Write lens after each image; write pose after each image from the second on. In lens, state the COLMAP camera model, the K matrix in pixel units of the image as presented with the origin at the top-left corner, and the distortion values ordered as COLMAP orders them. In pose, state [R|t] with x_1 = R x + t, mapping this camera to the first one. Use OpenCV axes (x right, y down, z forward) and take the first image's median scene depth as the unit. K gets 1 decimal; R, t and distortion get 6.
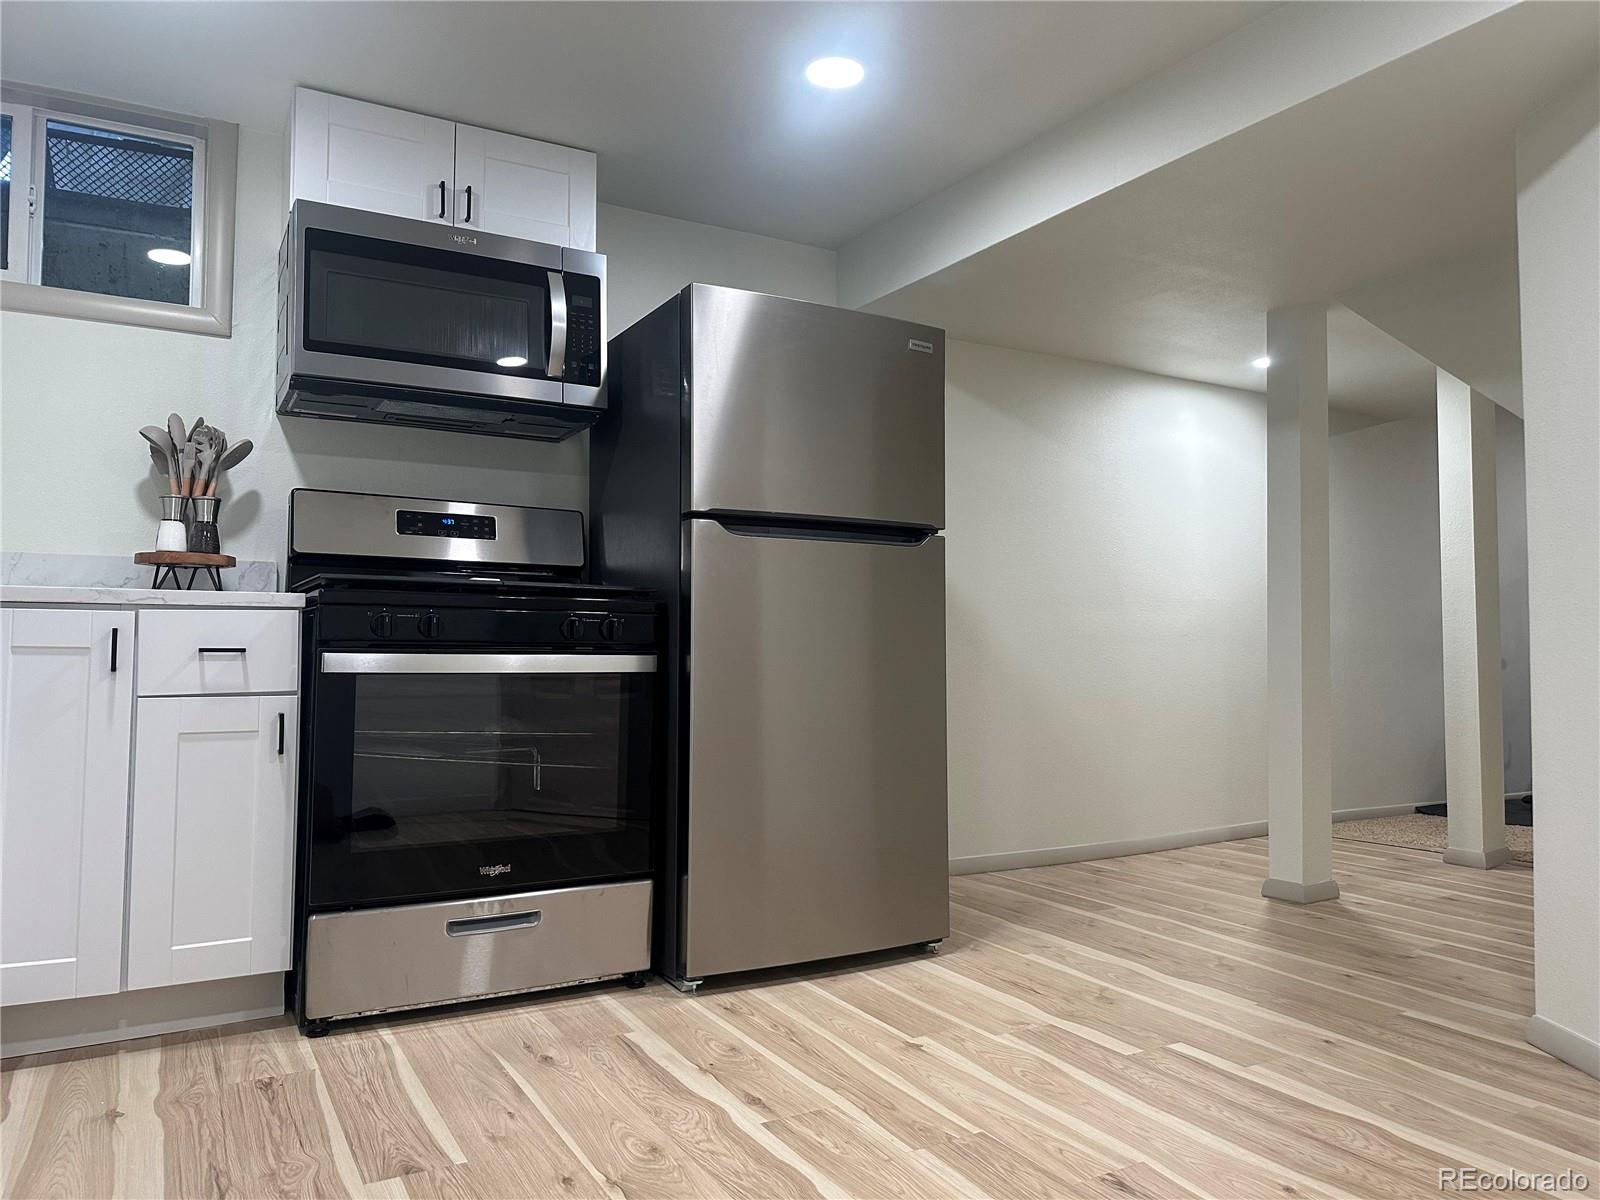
lens RADIAL K [[1125.8, 0, 796.3], [0, 1125.8, 592.8], [0, 0, 1]] dist [0.054403, -0.034656]
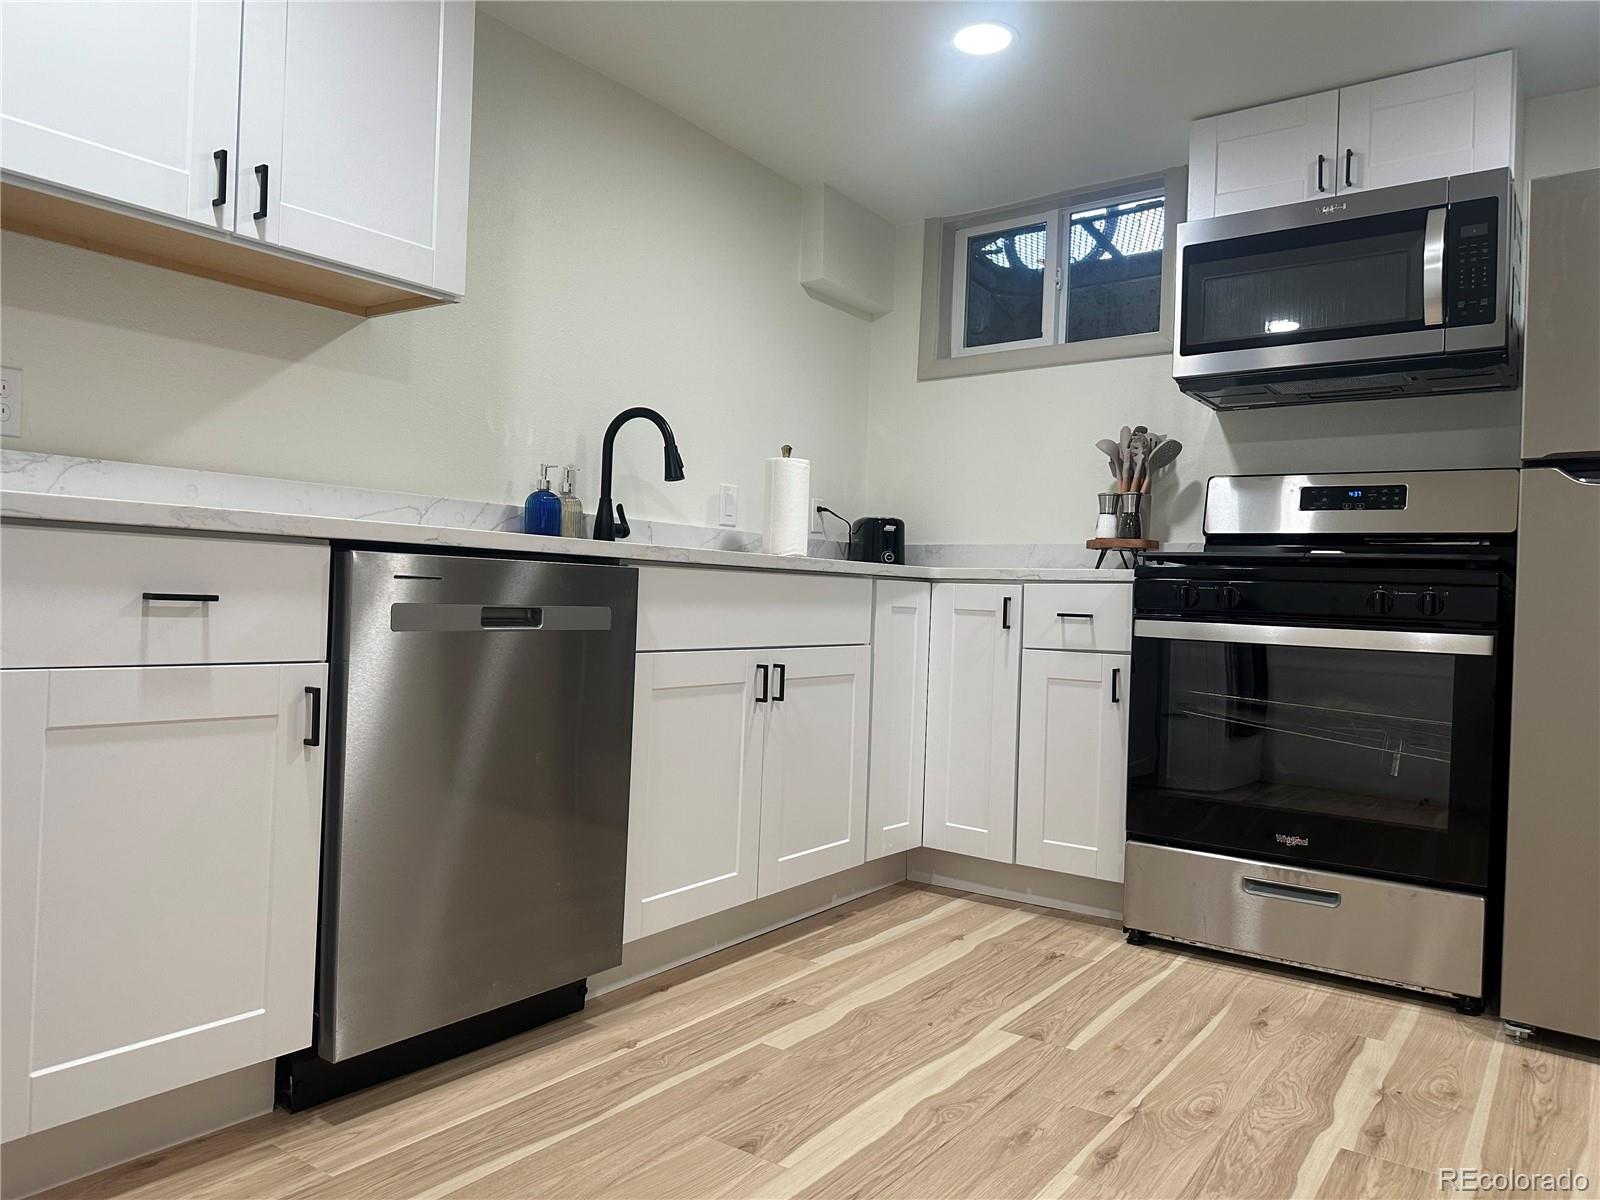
lens RADIAL K [[1126.1, 0, 820.8], [0, 1126.1, 600.1], [0, 0, 1]] dist [-0.002442, -0.001871]
pose [[0.427600, 0.003068, -0.903963, 0.486030], [0.011669, 0.999892, 0.008914, 0.019139], [0.903893, -0.014360, 0.427518, 0.212551]]
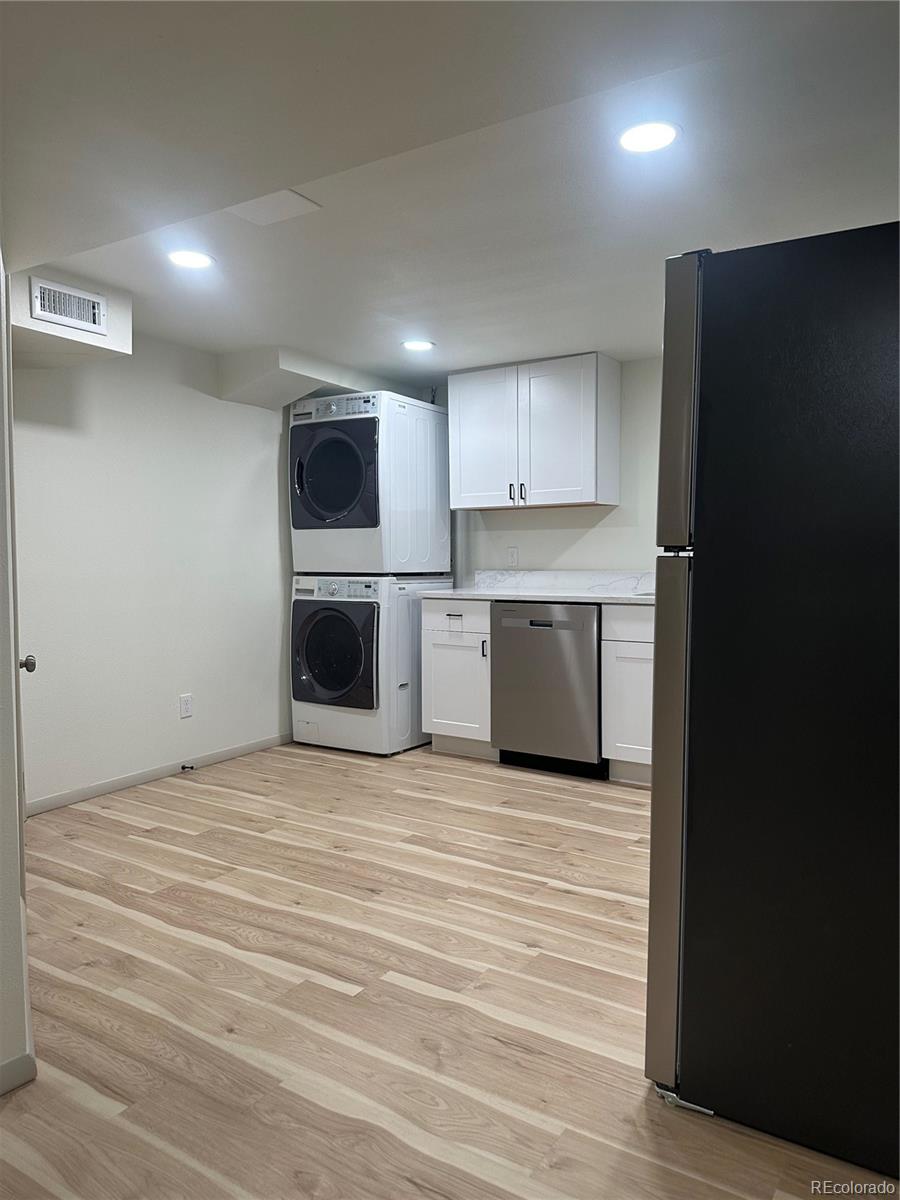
lens RADIAL K [[844.3, 0, 455.1], [0, 844.3, 603.3], [0, 0, 1]] dist [0.054403, -0.034656]
pose [[-0.885162, 0.019543, -0.464873, 0.648902], [0.013419, 0.999774, 0.016478, -0.037690], [0.465090, 0.008347, -0.885224, 1.832038]]
